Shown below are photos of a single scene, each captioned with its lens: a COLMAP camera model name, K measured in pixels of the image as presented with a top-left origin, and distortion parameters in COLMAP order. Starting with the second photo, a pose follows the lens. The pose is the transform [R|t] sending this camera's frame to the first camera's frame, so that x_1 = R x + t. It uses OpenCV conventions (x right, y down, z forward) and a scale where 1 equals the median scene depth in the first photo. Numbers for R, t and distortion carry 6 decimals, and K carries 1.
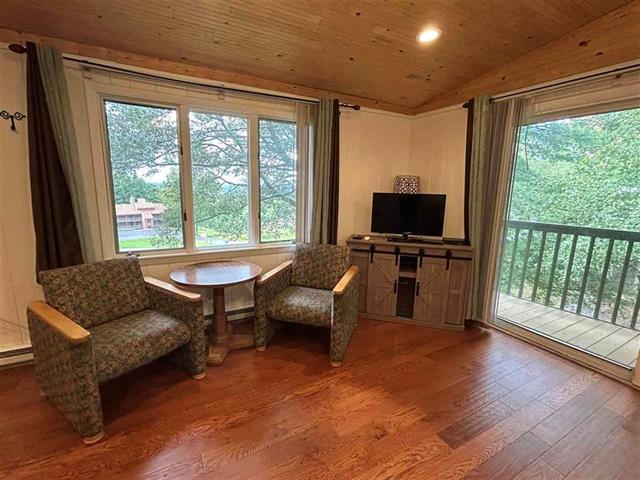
lens RADIAL K [[296.8, 0, 319.9], [0, 296.8, 239.1], [0, 0, 1]] dist [-0.000675, -0.001204]
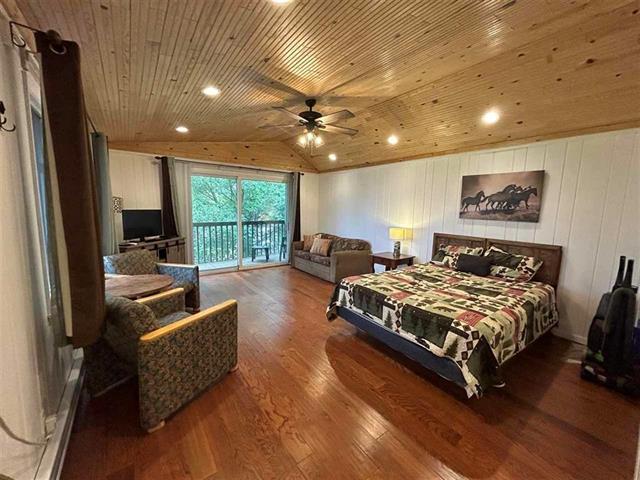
lens RADIAL K [[257.0, 0, 319.6], [0, 257.0, 238.8], [0, 0, 1]] dist [-0.001910, 0.001016]
pose [[-0.130488, -0.145532, 0.980711, -1.162684], [0.150836, 0.974740, 0.164715, -0.095094], [-0.979909, 0.169419, -0.105240, 0.313549]]
